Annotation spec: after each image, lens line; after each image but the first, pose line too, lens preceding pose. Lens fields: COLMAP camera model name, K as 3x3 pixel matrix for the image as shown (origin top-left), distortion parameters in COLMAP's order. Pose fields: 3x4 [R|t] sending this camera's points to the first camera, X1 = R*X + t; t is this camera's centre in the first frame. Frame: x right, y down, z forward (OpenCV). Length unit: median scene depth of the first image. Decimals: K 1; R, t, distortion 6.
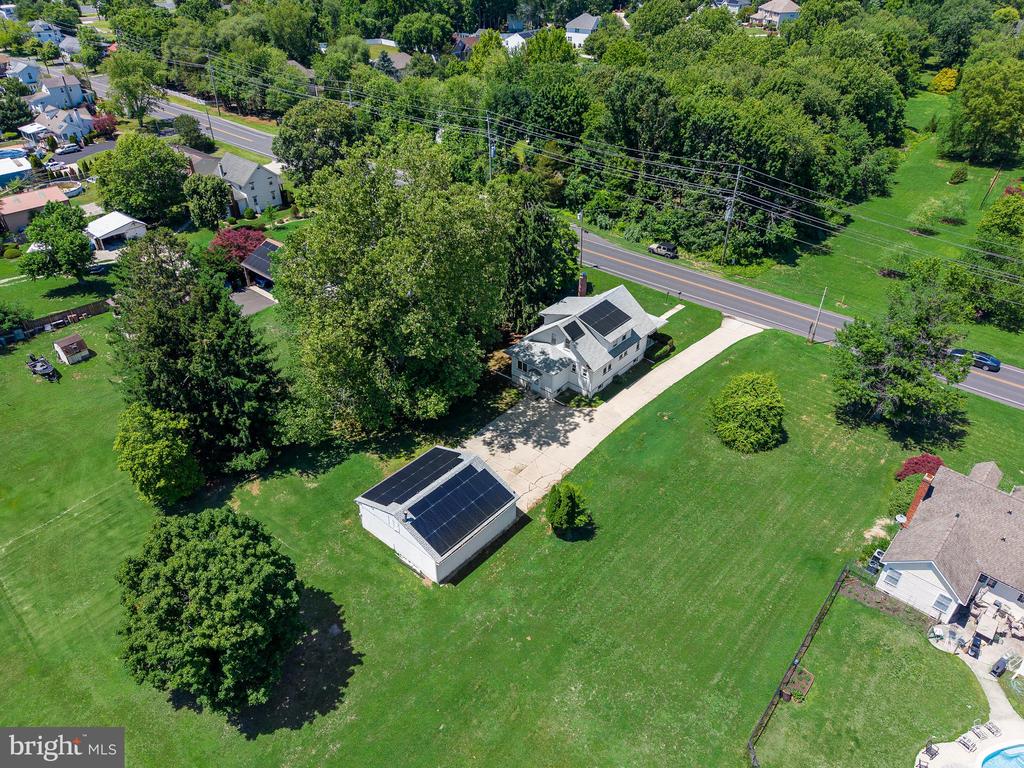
lens RADIAL K [[695.7, 0, 512.0], [0, 695.7, 384.0], [0, 0, 1]] dist [0.082856, -0.087592]
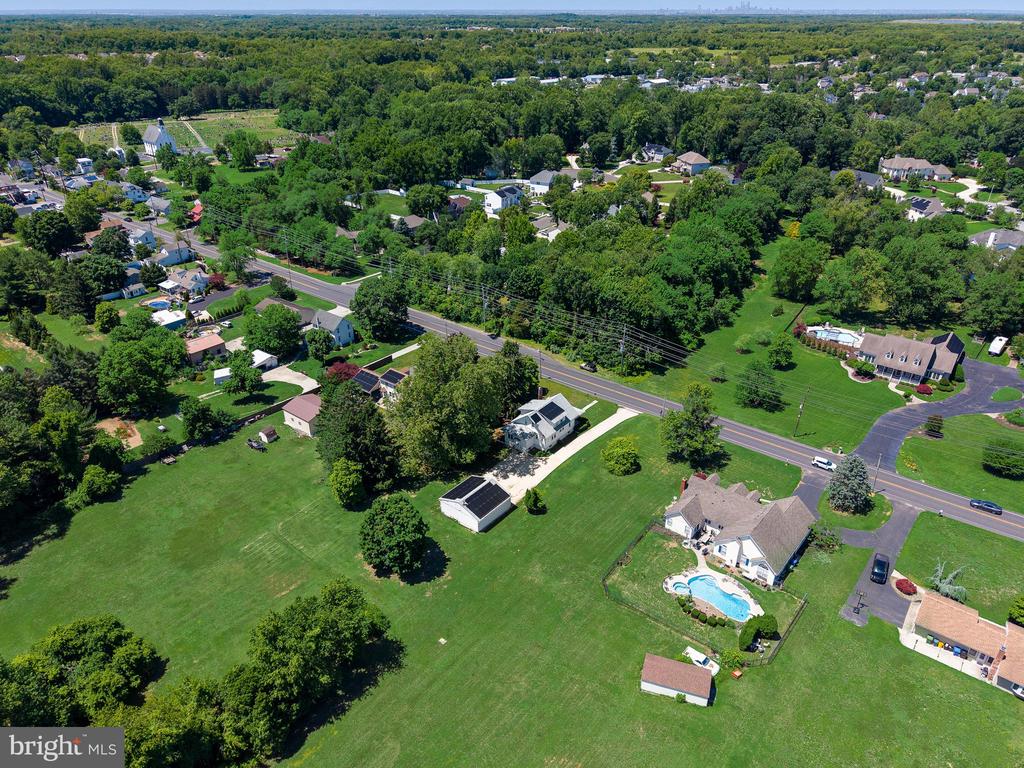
lens RADIAL K [[695.7, 0, 512.0], [0, 695.7, 384.0], [0, 0, 1]] dist [0.082856, -0.087592]
pose [[0.999061, -0.023735, 0.036239, -0.048144], [0.027312, 0.994446, -0.101644, 0.025791], [-0.033626, 0.102538, 0.994161, -0.958532]]
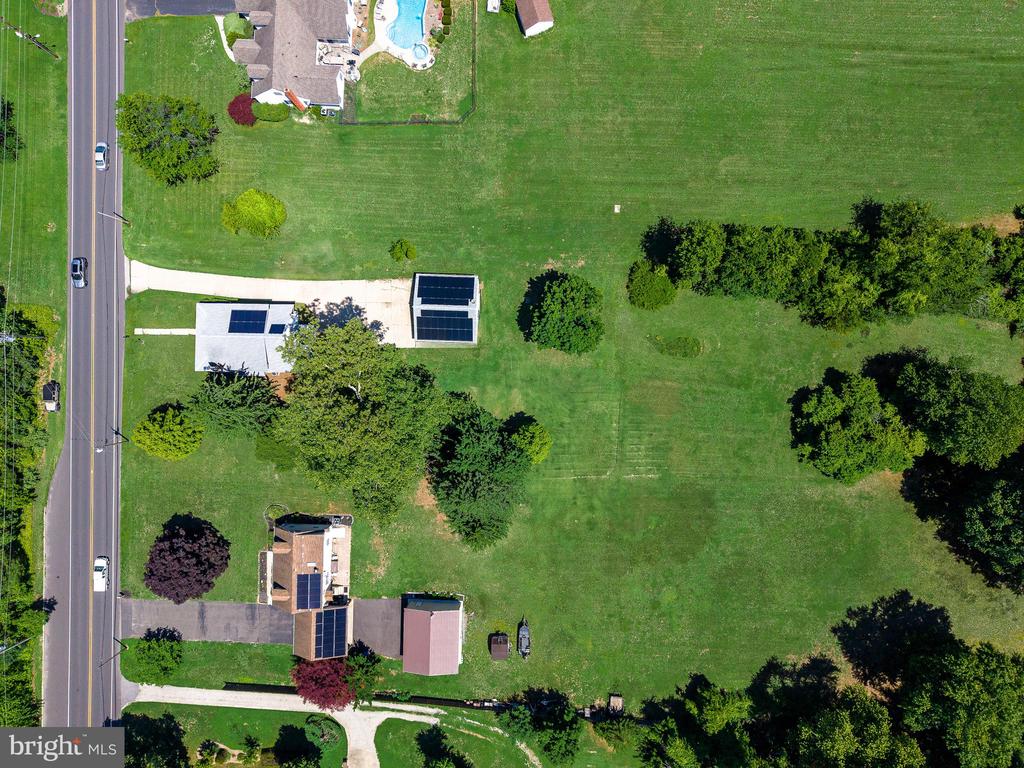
lens RADIAL K [[695.7, 0, 512.0], [0, 695.7, 384.0], [0, 0, 1]] dist [0.082856, -0.087592]
pose [[-0.639818, -0.768374, 0.015274, -0.304276], [0.459379, -0.366436, 0.809133, -1.000151], [-0.616120, 0.524715, 0.587427, -0.048725]]
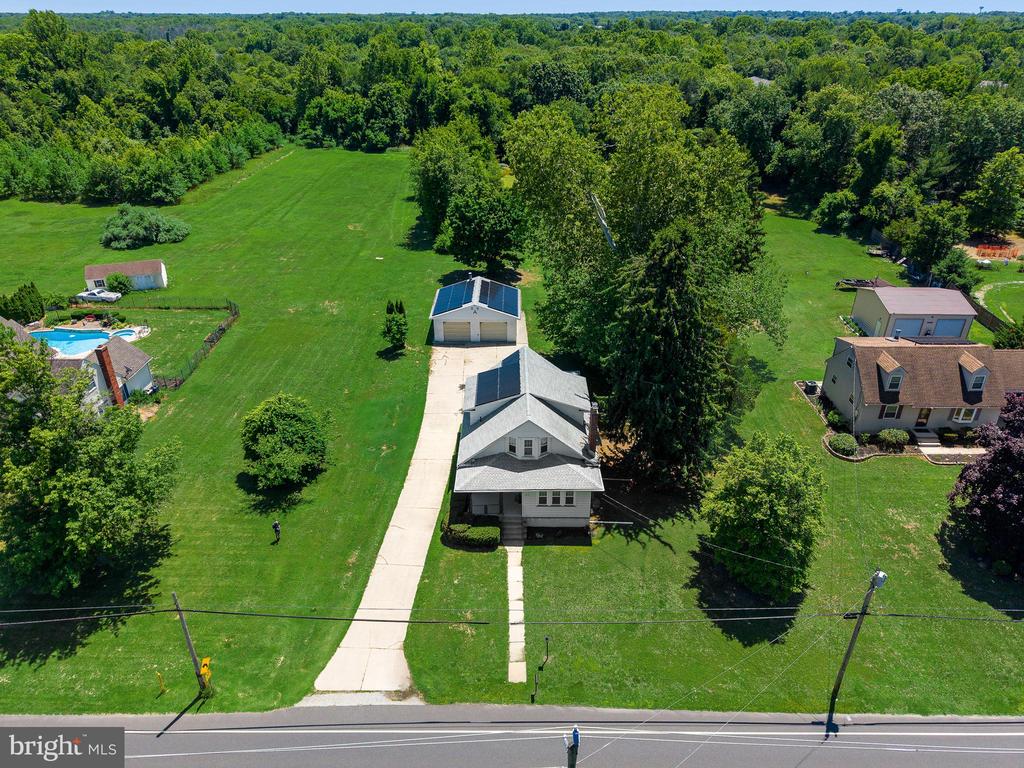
lens RADIAL K [[700.7, 0, 509.7], [0, 700.7, 359.8], [0, 0, 1]] dist [0.068390, -0.088159]
pose [[-0.760202, 0.276395, -0.587962, 0.540307], [-0.391367, 0.527544, 0.754009, -0.651194], [0.518579, 0.803308, -0.292868, 1.185962]]
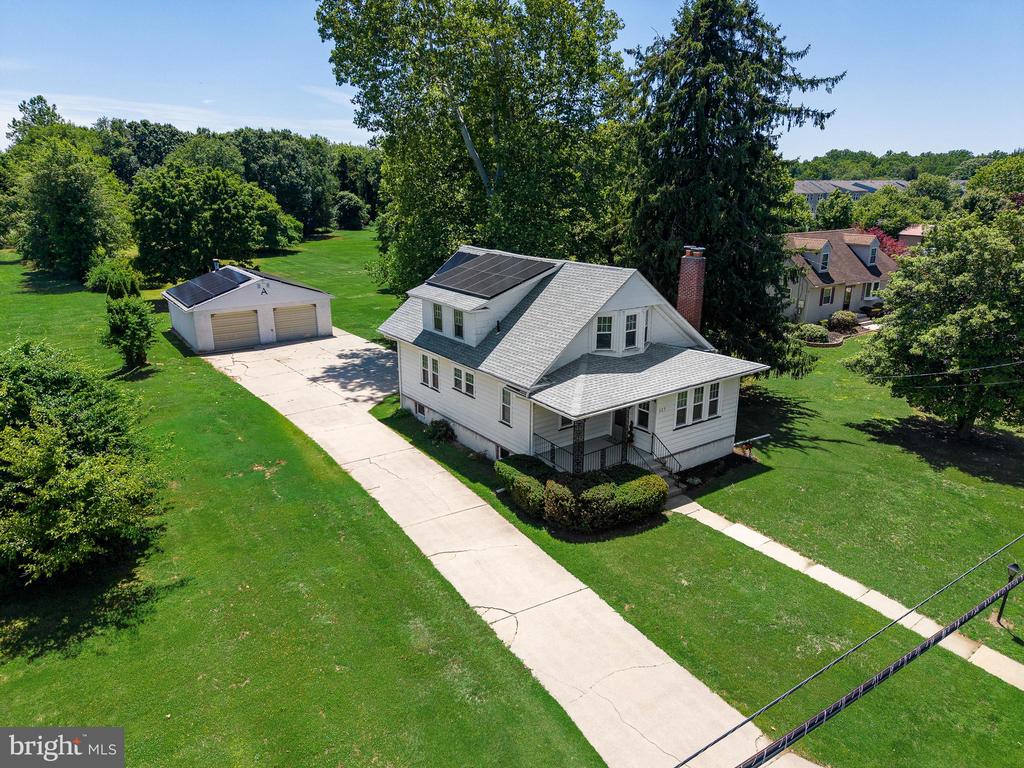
lens RADIAL K [[692.9, 0, 512.0], [0, 692.9, 384.0], [0, 0, 1]] dist [0.022890, -0.000073]
pose [[-0.236809, 0.262341, -0.935467, 0.514829], [-0.578528, 0.735463, 0.352703, -0.192149], [0.780530, 0.624717, -0.022393, 1.047354]]
